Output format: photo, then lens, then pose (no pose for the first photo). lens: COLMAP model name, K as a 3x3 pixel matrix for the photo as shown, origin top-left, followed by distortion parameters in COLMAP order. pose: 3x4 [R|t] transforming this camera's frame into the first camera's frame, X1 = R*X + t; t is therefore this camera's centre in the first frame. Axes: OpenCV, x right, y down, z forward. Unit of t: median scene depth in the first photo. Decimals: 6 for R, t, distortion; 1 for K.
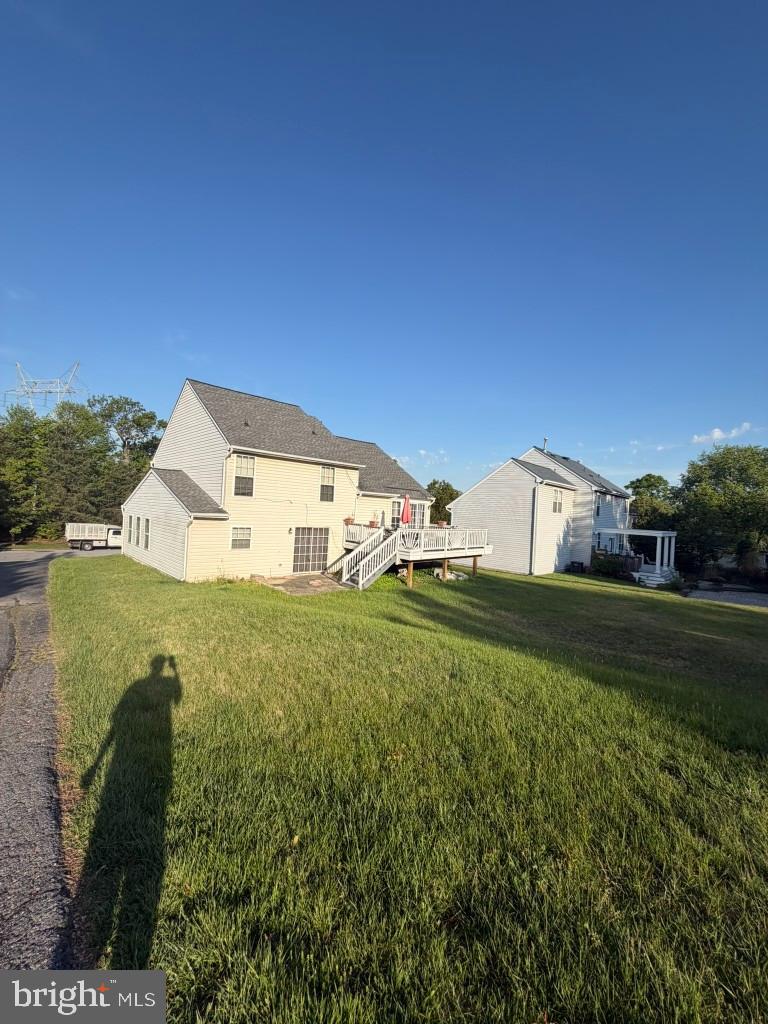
lens RADIAL K [[408.6, 0, 383.4], [0, 408.6, 511.0], [0, 0, 1]] dist [-0.001813, 0.000757]
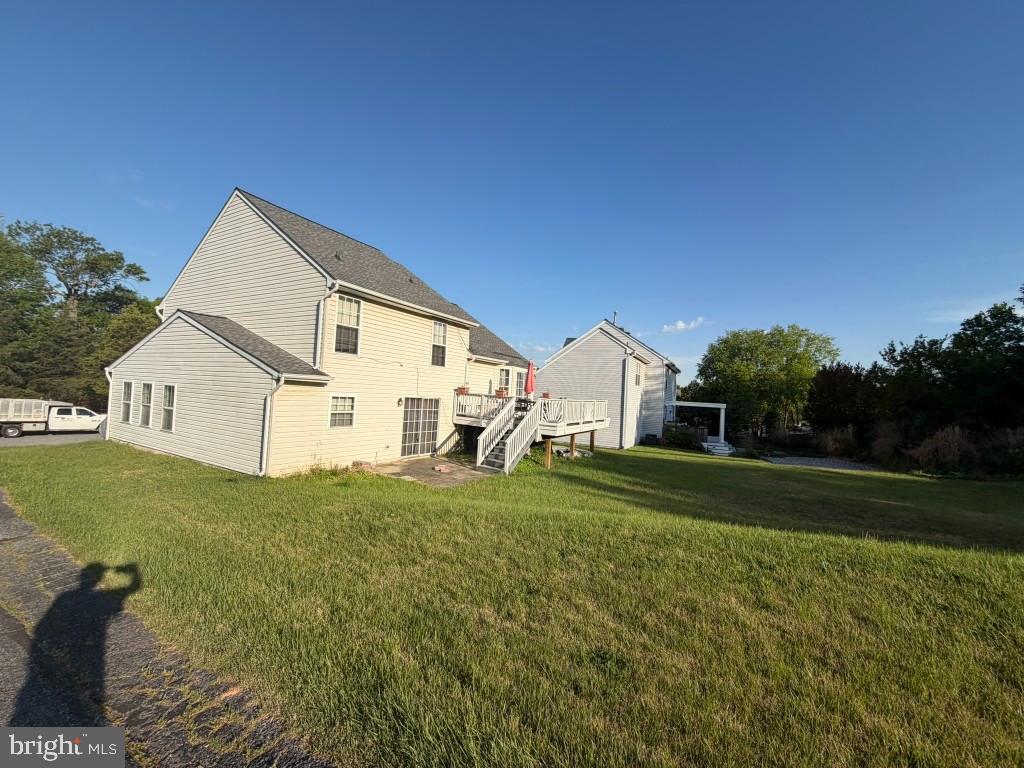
lens RADIAL K [[408.6, 0, 513.2], [0, 408.6, 384.3], [0, 0, 1]] dist [-0.001813, 0.000757]
pose [[0.958059, 0.007900, 0.286463, -0.213989], [-0.004865, 0.999924, -0.011305, 0.020081], [-0.286530, 0.009437, 0.958025, 0.179605]]
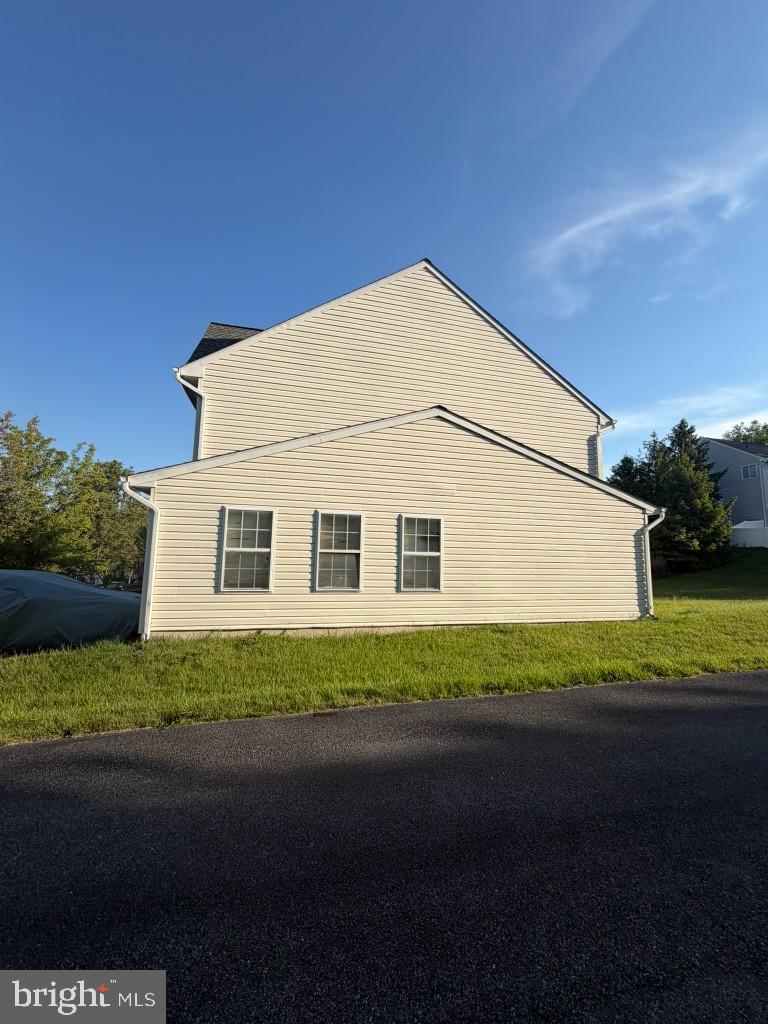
lens RADIAL K [[408.6, 0, 385.0], [0, 408.6, 512.0], [0, 0, 1]] dist [-0.001813, 0.000757]
pose [[0.474206, 0.004223, 0.880404, -0.797731], [-0.056024, 0.998107, 0.025388, 0.004485], [-0.878630, -0.061363, 0.473544, 0.669900]]
